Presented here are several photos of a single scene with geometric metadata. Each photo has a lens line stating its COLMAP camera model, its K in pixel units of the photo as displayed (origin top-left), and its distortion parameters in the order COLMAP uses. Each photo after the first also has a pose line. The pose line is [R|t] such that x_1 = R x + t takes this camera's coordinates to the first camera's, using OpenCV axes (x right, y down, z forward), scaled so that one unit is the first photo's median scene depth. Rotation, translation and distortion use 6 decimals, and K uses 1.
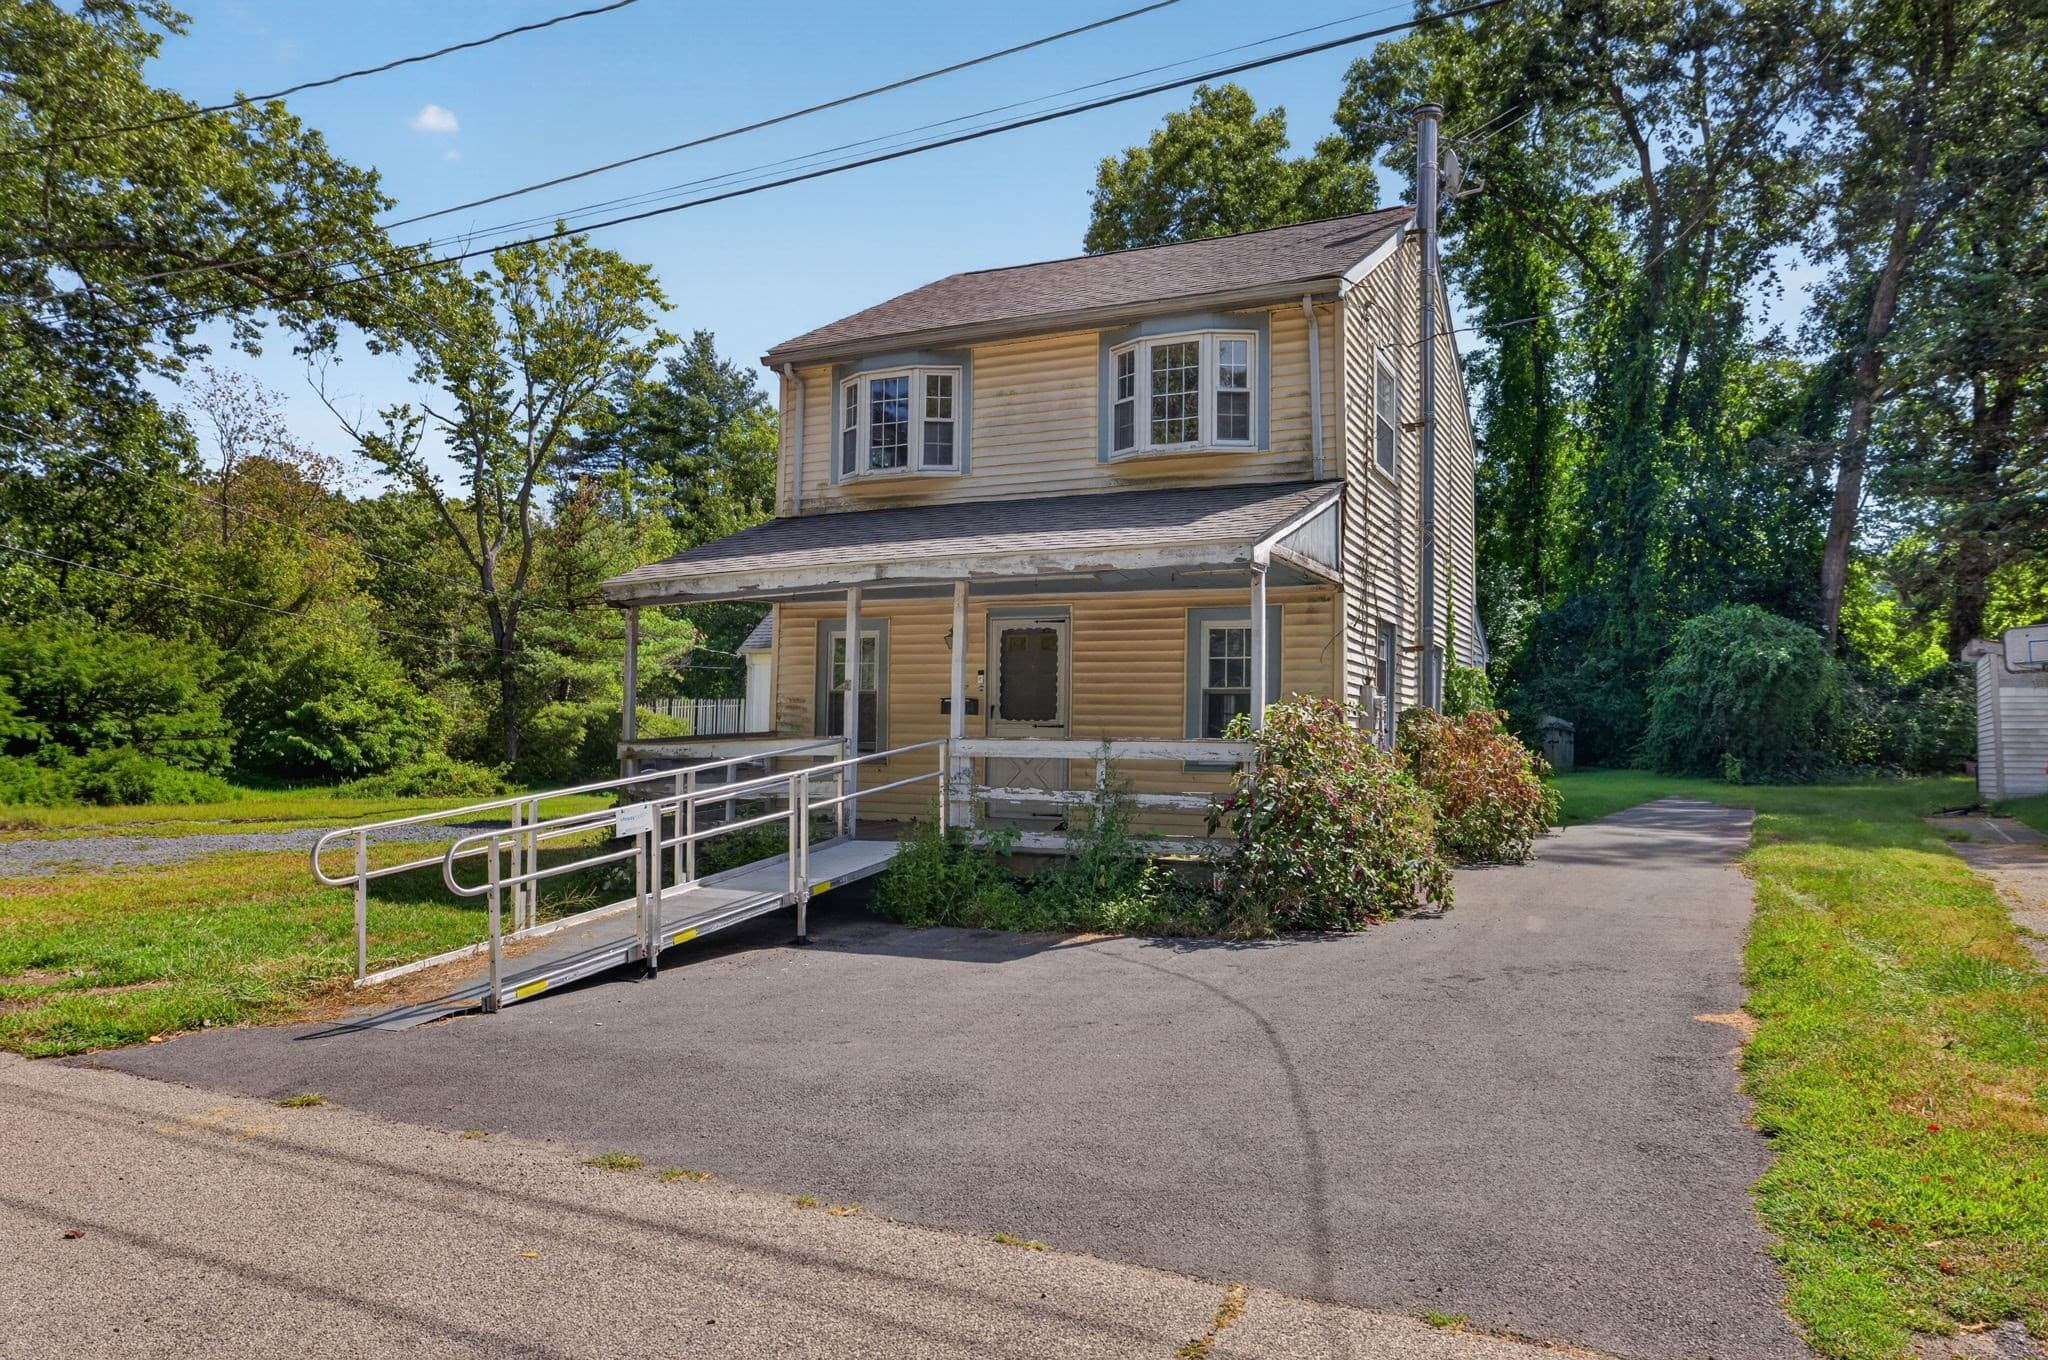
lens RADIAL K [[1338.2, 0, 1009.1], [0, 1338.2, 676.6], [0, 0, 1]] dist [0.001348, -0.002123]
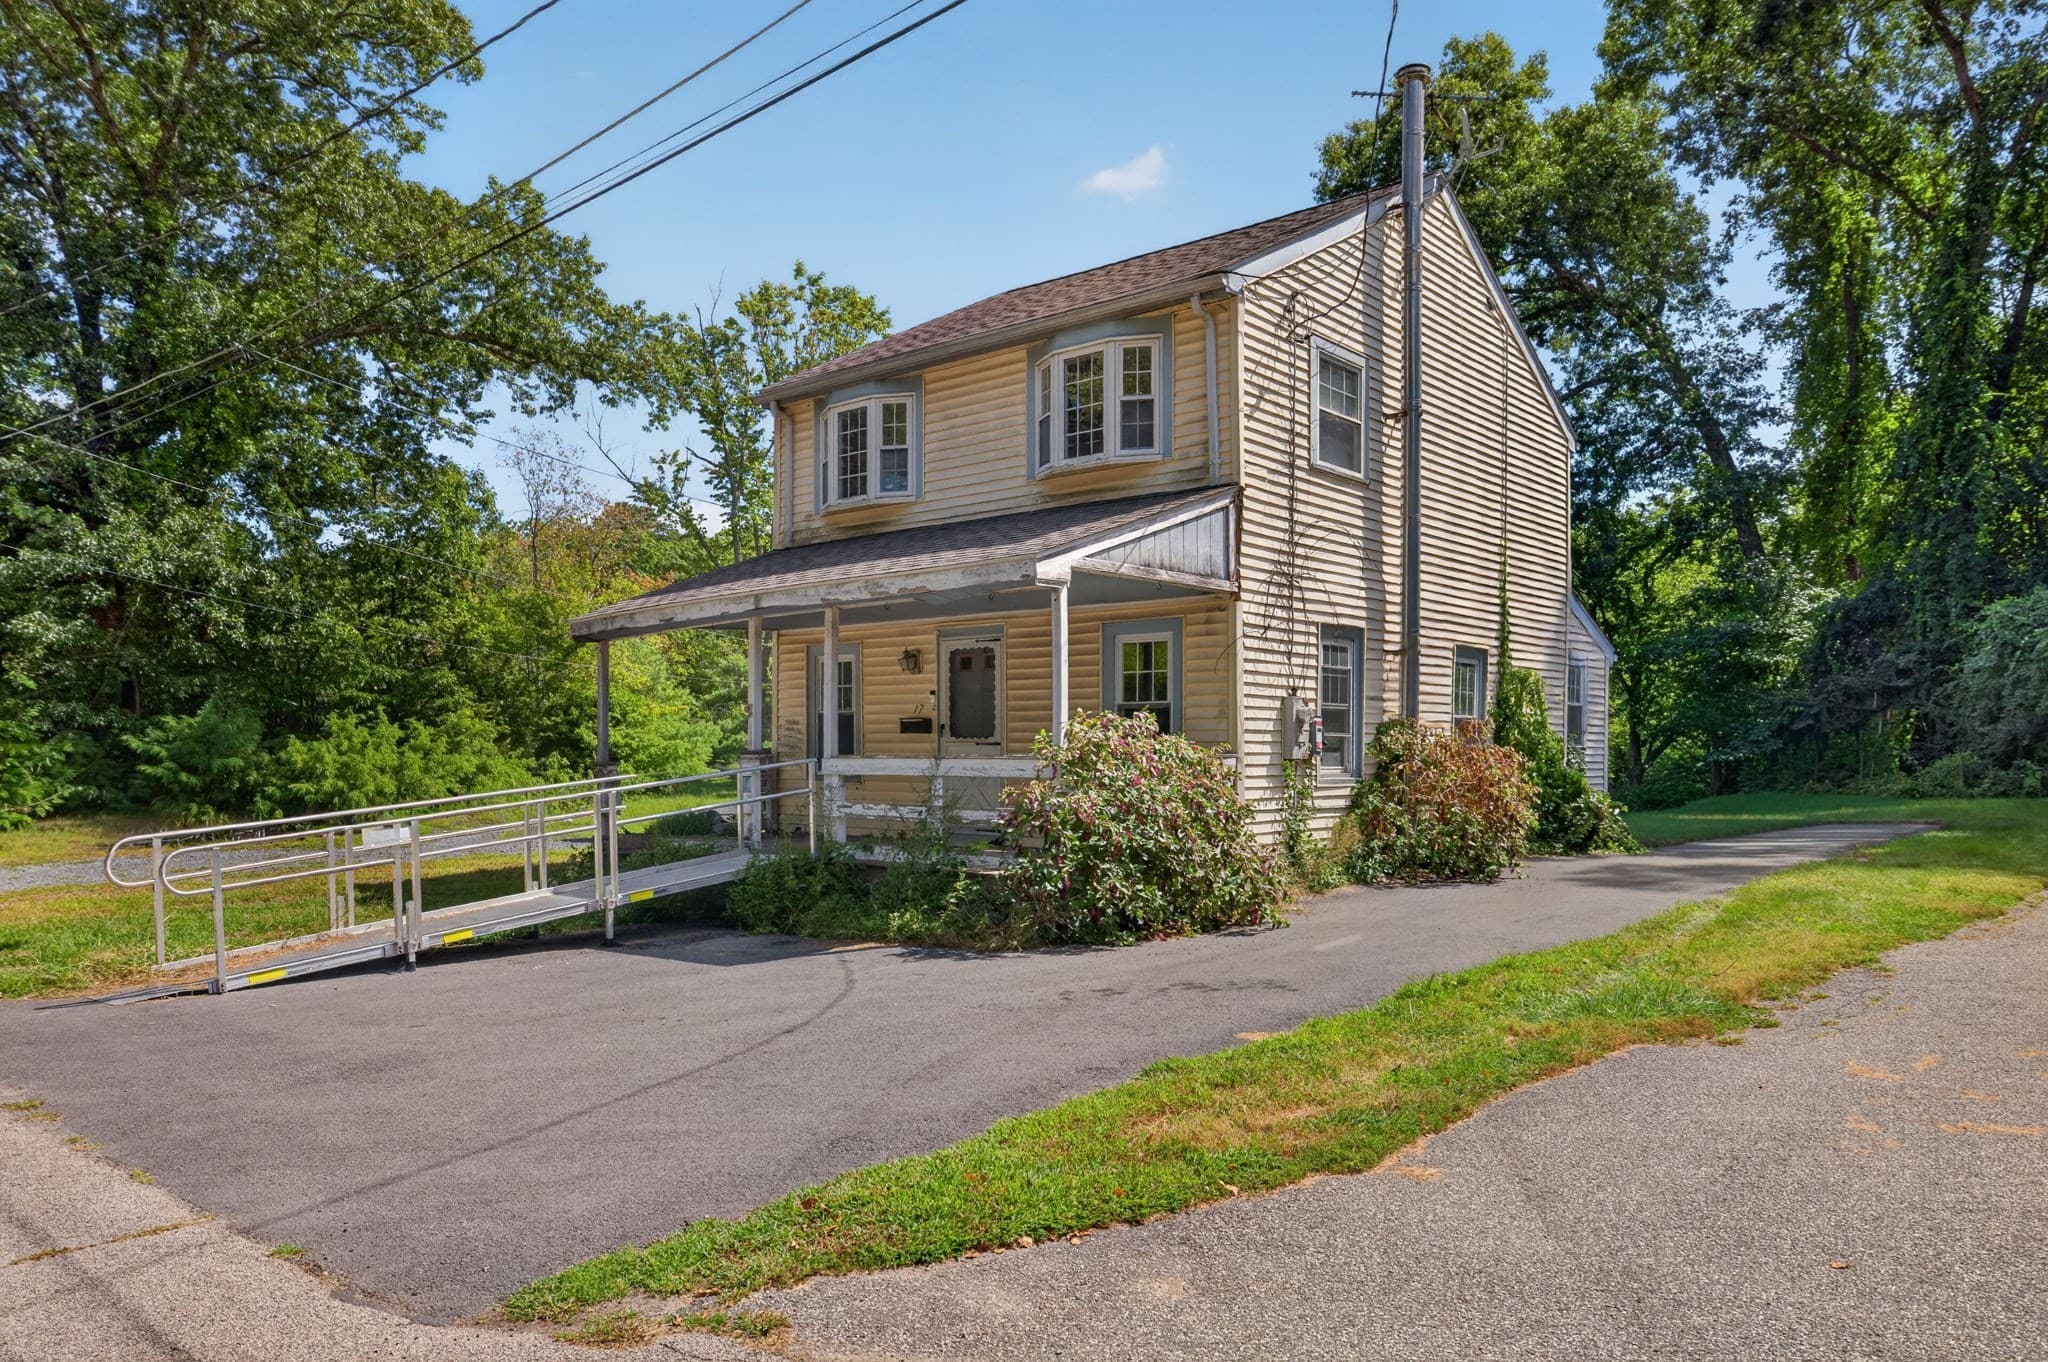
lens RADIAL K [[1358.0, 0, 1026.4], [0, 1358.0, 756.1], [0, 0, 1]] dist [-0.001414, 0.001344]
pose [[0.970073, -0.014187, -0.242399, 0.131230], [0.025869, 0.998648, 0.045079, 0.000334], [0.241432, -0.050000, 0.969129, 0.001021]]
